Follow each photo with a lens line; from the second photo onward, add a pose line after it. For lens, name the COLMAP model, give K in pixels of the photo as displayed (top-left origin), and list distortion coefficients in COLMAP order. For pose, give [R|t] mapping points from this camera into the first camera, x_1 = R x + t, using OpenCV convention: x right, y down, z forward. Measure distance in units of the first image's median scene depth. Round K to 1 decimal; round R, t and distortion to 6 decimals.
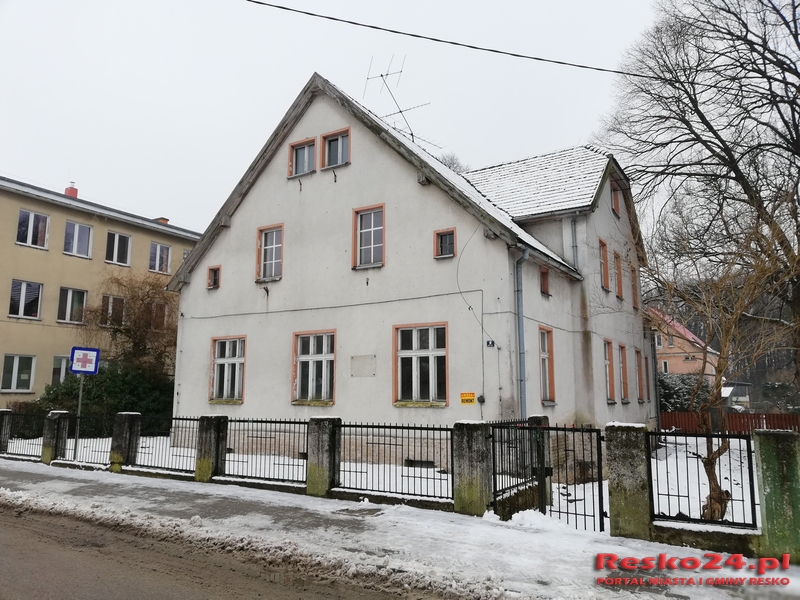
lens RADIAL K [[597.0, 0, 400.0], [0, 597.0, 300.0], [0, 0, 1]] dist [0.060279, -0.070589]
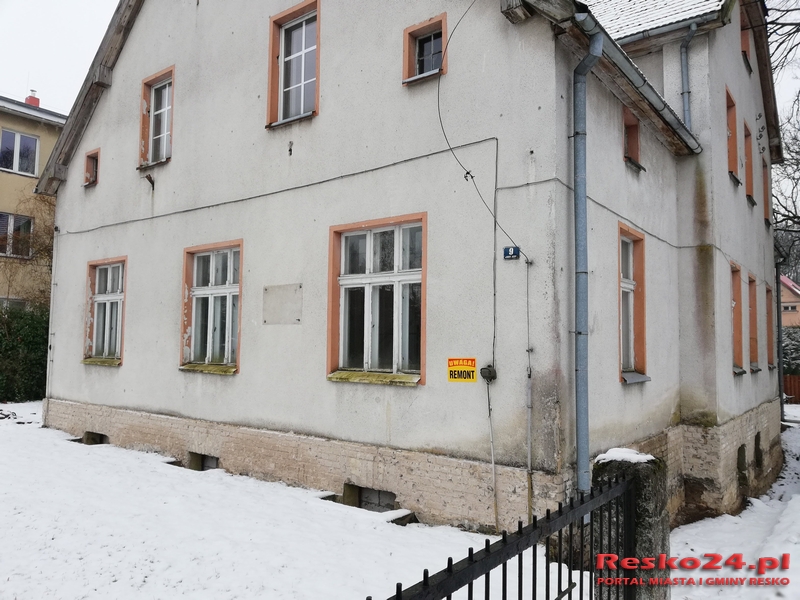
lens RADIAL K [[597.0, 0, 400.0], [0, 597.0, 300.0], [0, 0, 1]] dist [0.060279, -0.070589]
pose [[0.994978, 0.003712, -0.100024, 0.096755], [0.004334, 0.996777, 0.080099, 0.061887], [0.099999, -0.080131, 0.991756, 0.459780]]
